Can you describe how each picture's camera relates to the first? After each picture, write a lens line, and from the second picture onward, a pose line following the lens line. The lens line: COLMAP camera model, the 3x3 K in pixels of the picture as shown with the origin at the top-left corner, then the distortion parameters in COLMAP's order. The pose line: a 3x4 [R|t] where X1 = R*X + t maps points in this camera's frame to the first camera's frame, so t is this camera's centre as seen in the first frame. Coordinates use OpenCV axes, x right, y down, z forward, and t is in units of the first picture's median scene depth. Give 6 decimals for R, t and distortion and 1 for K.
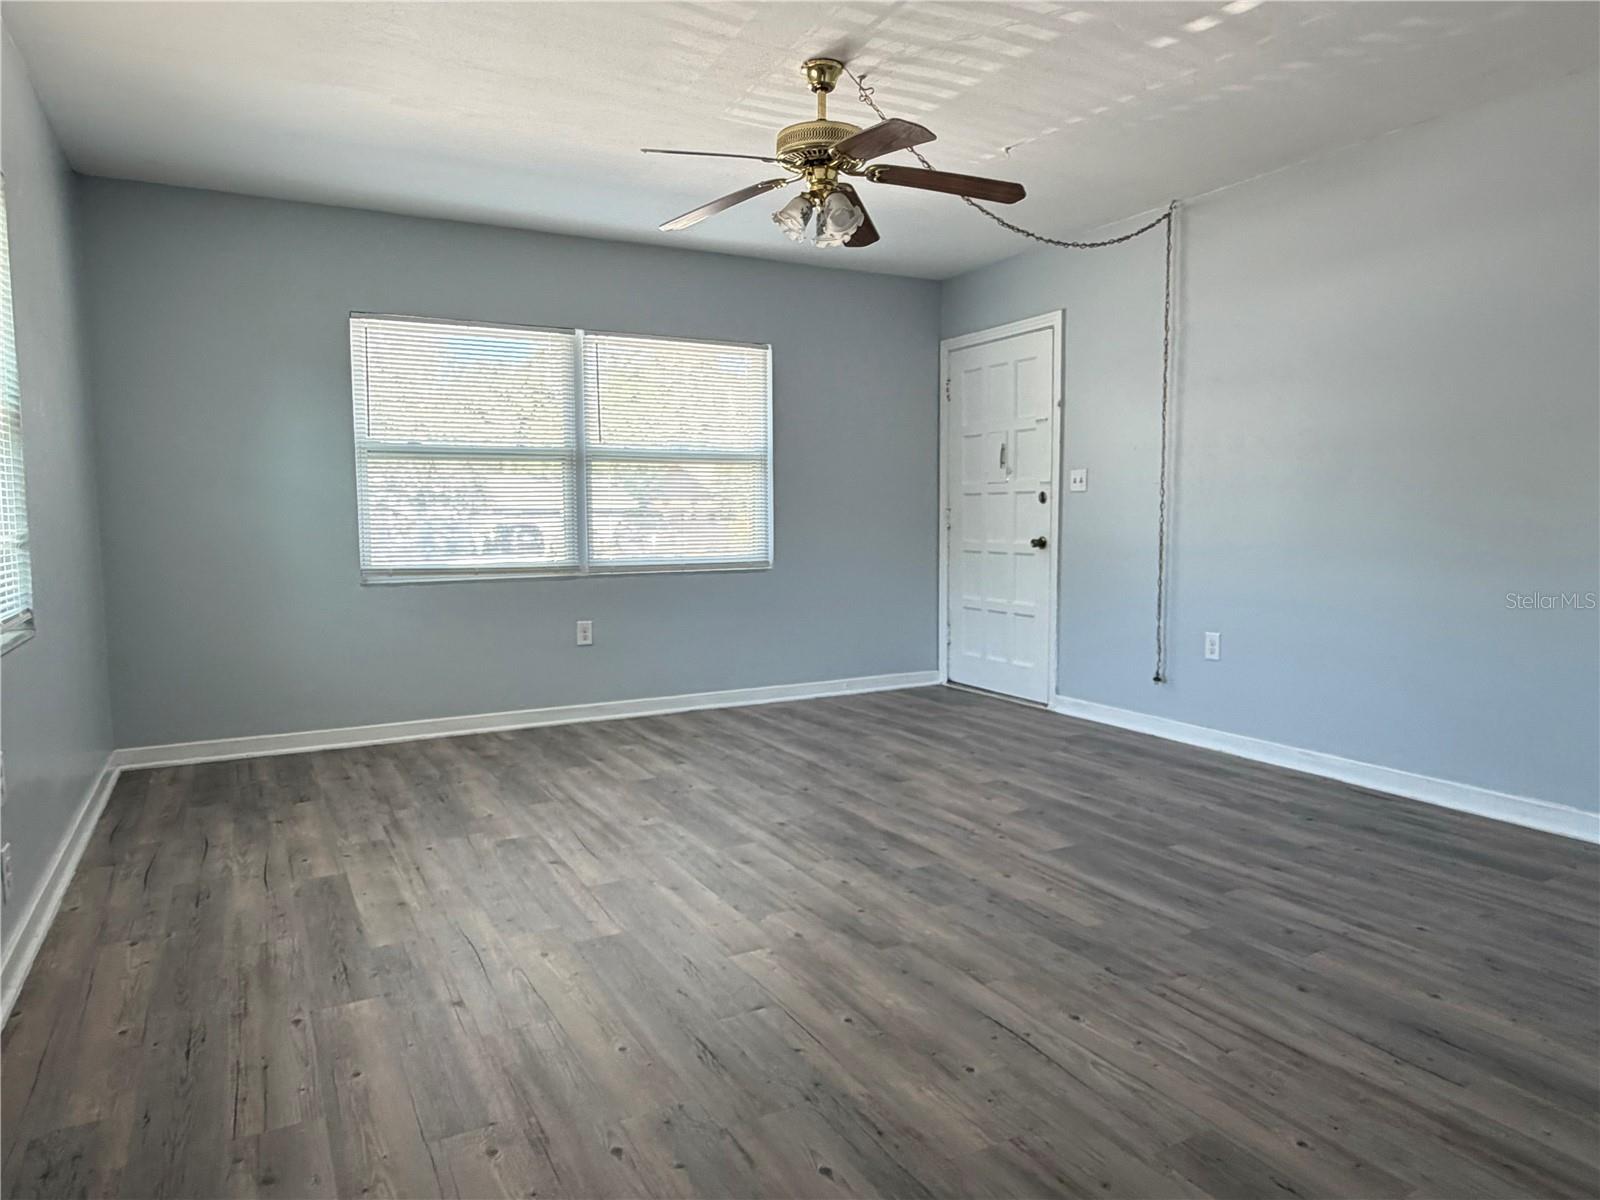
lens RADIAL K [[1031.5, 0, 803.8], [0, 1031.5, 603.3], [0, 0, 1]] dist [-0.002732, 0.005638]
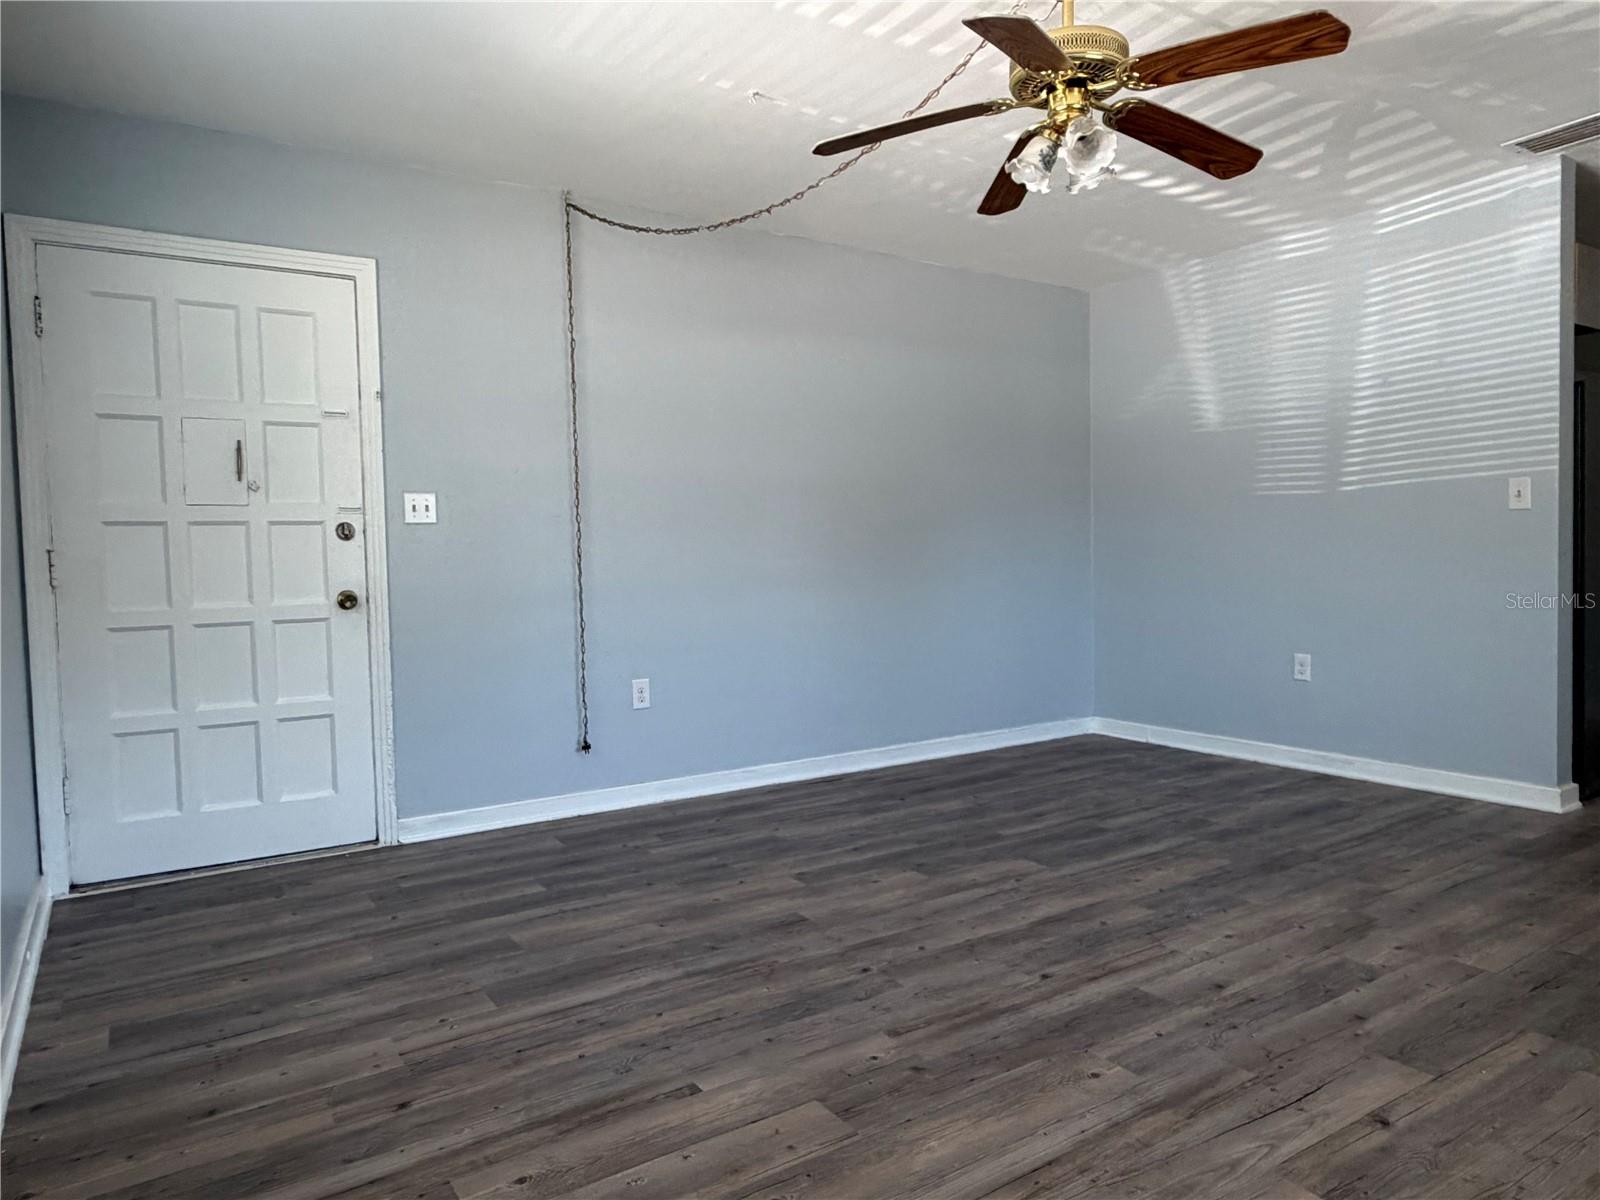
lens RADIAL K [[1031.5, 0, 800.8], [0, 1031.5, 599.1], [0, 0, 1]] dist [-0.002732, 0.005638]
pose [[-0.077077, -0.036419, 0.996360, -0.723608], [0.108194, 0.993126, 0.044671, -0.092988], [-0.991137, 0.111244, -0.072607, 1.233509]]
